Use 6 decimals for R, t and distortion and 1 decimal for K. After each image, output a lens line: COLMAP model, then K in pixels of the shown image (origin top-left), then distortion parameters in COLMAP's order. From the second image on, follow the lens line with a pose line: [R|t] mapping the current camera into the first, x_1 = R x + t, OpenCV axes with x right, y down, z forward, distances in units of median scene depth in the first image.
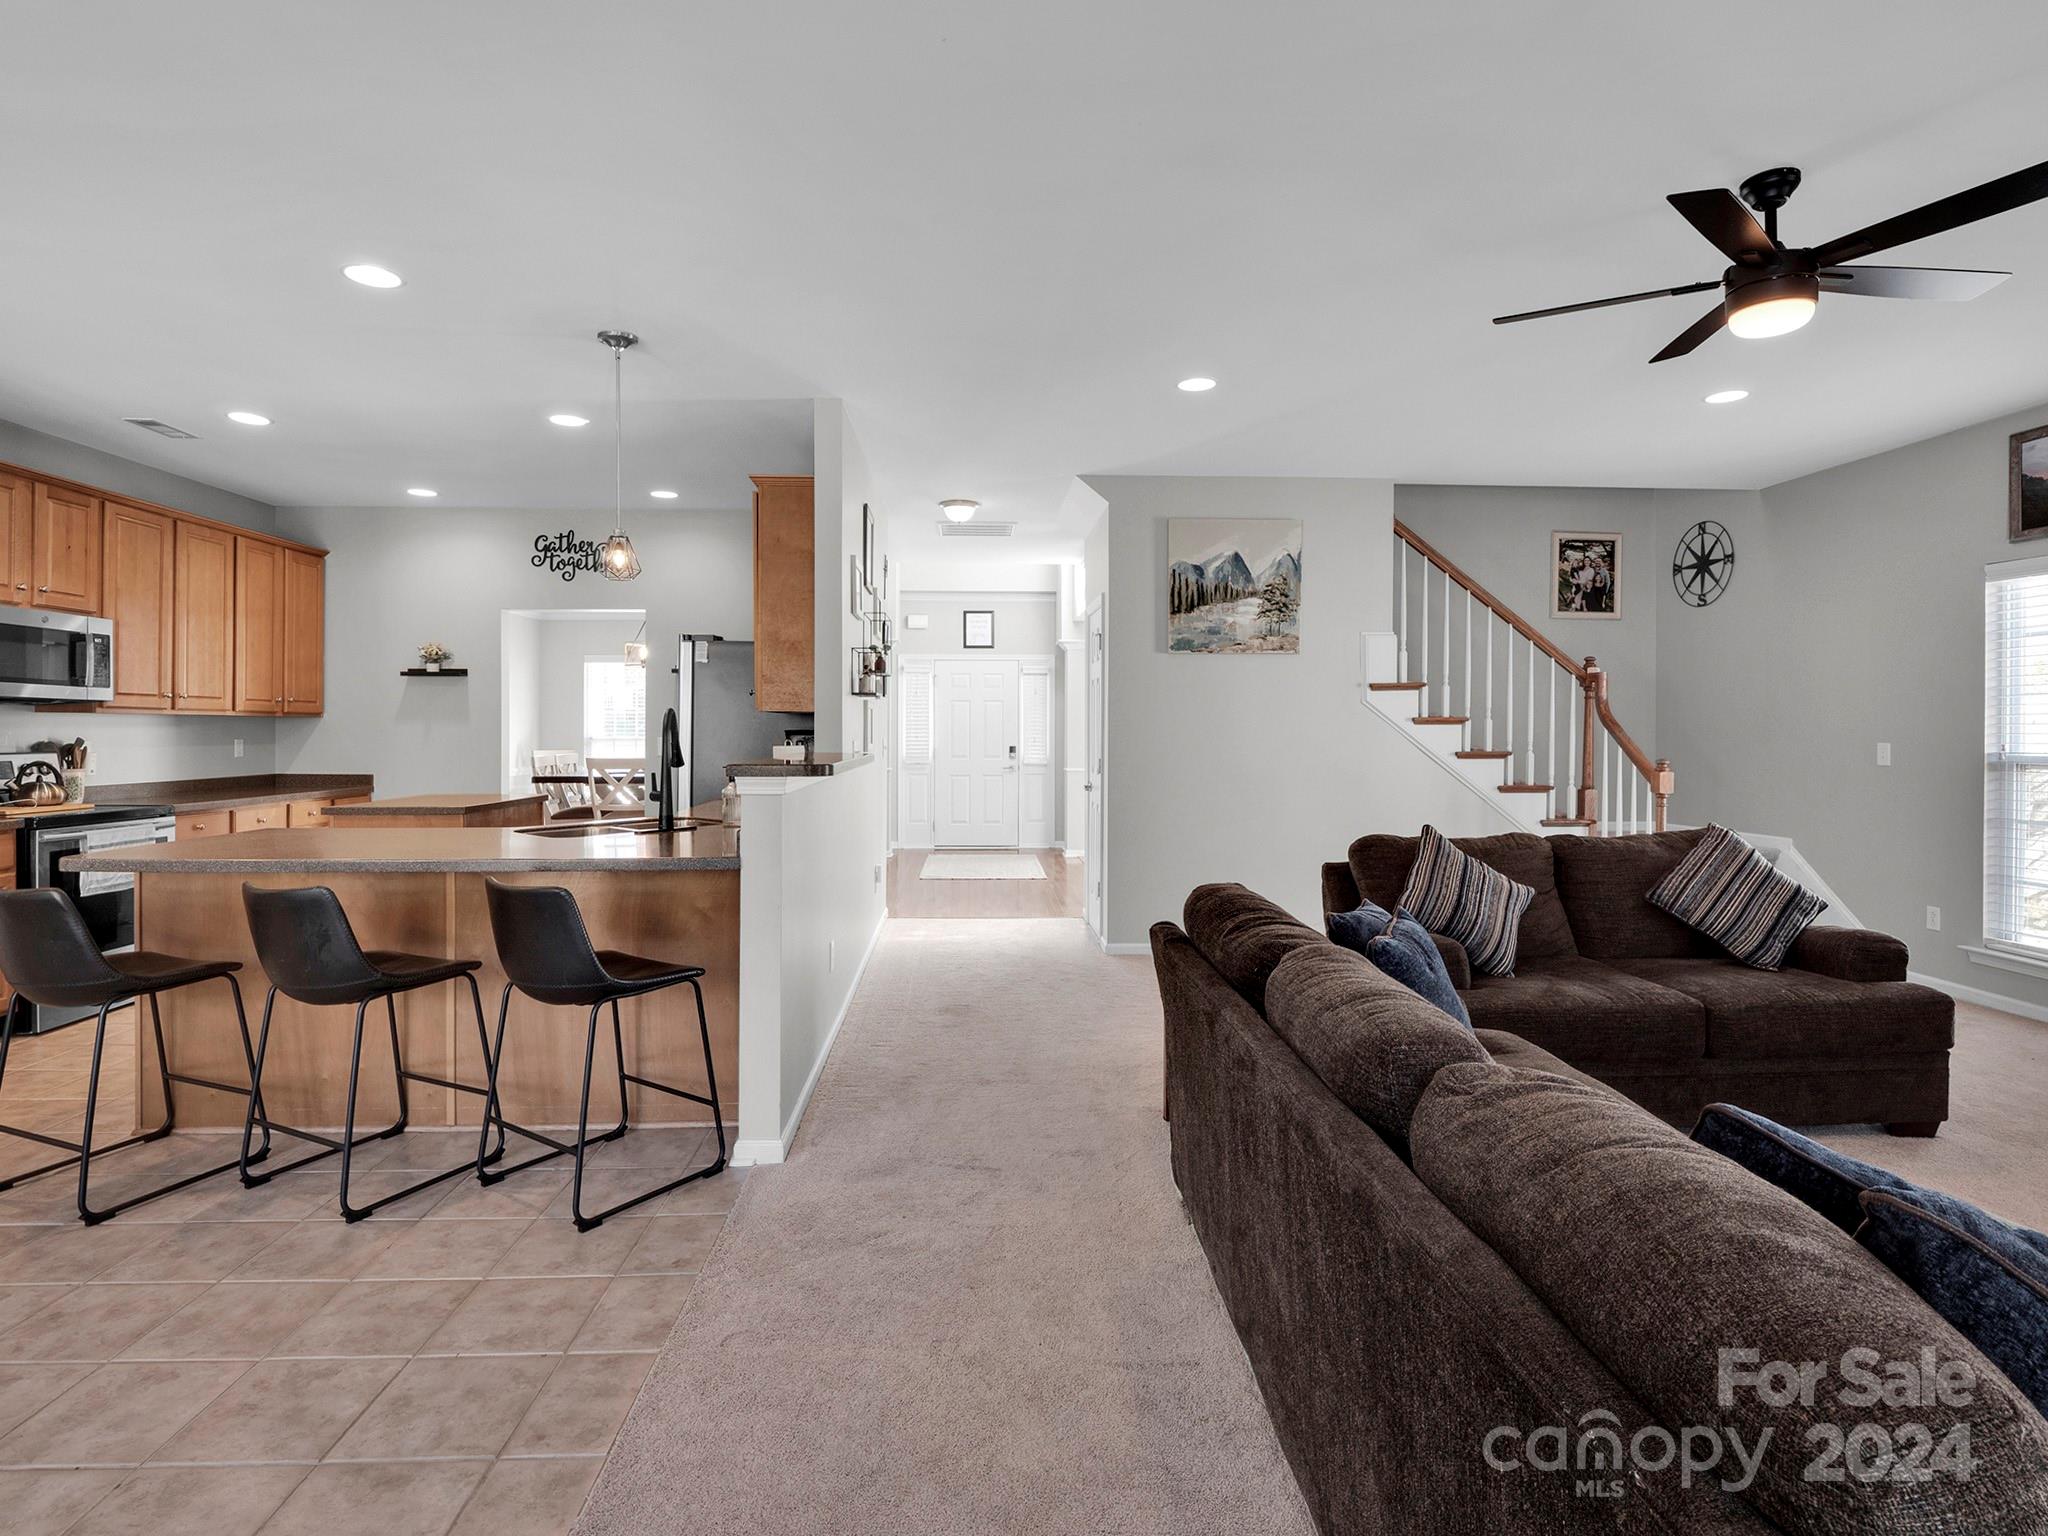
lens RADIAL K [[1010.7, 0, 1010.5], [0, 1010.7, 737.5], [0, 0, 1]] dist [-0.007724, -0.004915]
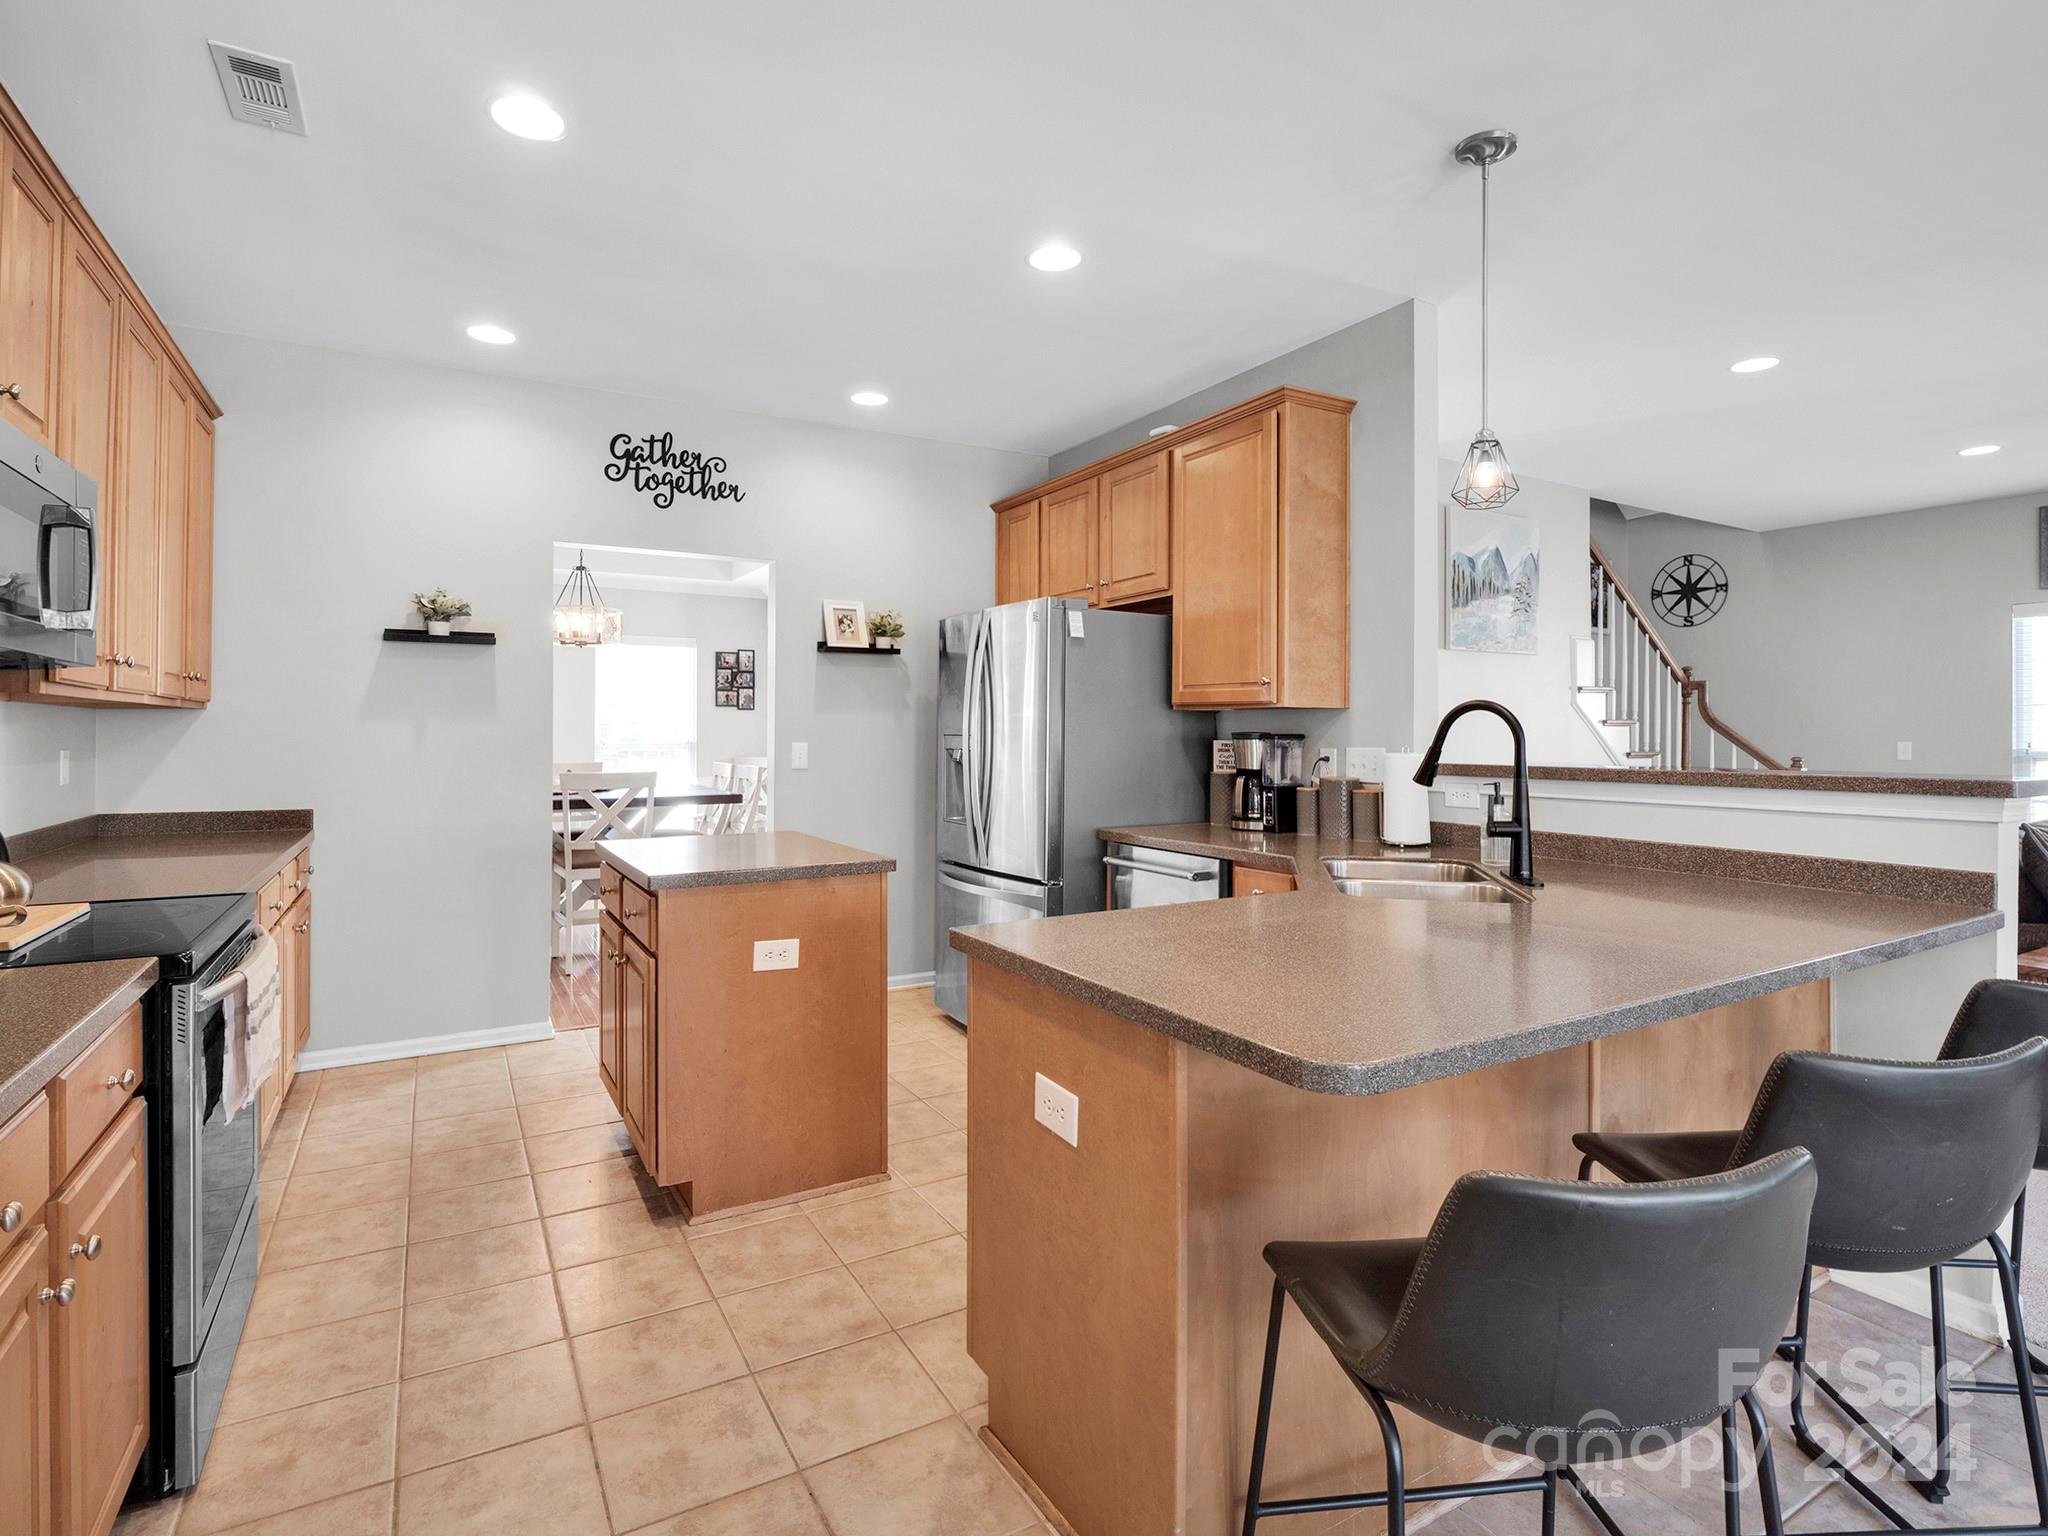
lens RADIAL K [[1010.7, 0, 1023.9], [0, 1010.7, 727.1], [0, 0, 1]] dist [-0.007724, -0.004915]
pose [[0.890170, 0.001833, 0.455624, -0.615131], [0.003721, 0.999929, -0.011293, -0.002634], [-0.455613, 0.011748, 0.890101, 0.350393]]
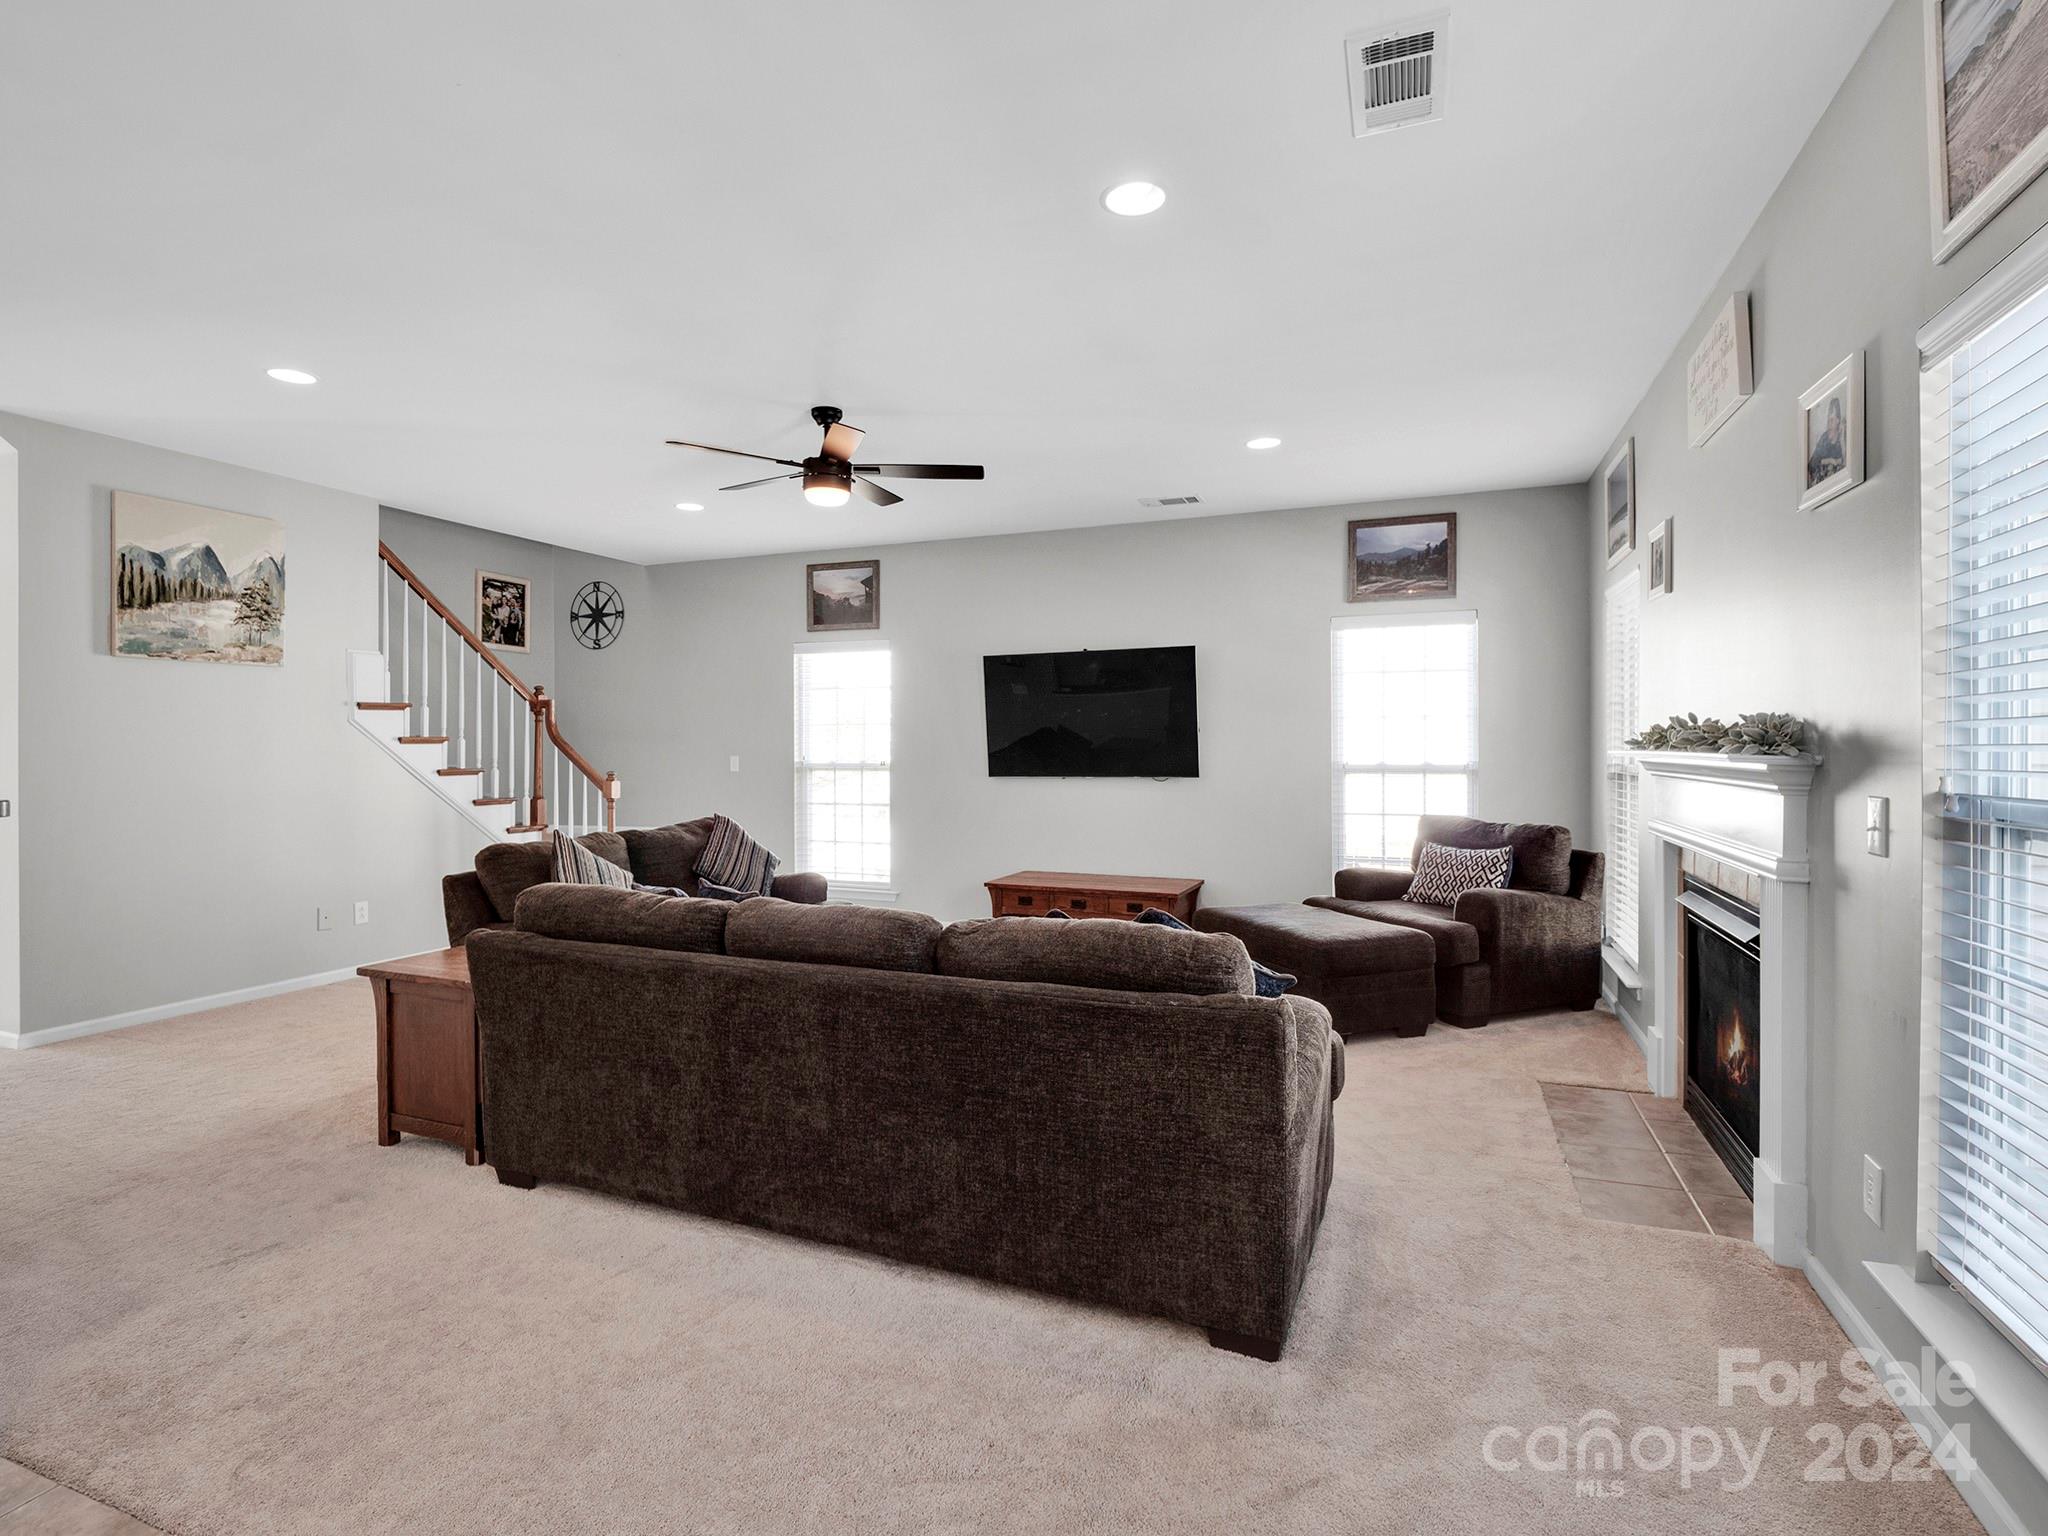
lens RADIAL K [[1010.7, 0, 1010.3], [0, 1010.7, 743.7], [0, 0, 1]] dist [-0.007724, -0.004915]
pose [[0.410320, -0.001001, 0.911941, -0.277819], [0.012288, 0.999915, -0.004431, -0.001402], [-0.911859, 0.013024, 0.410297, 0.022095]]
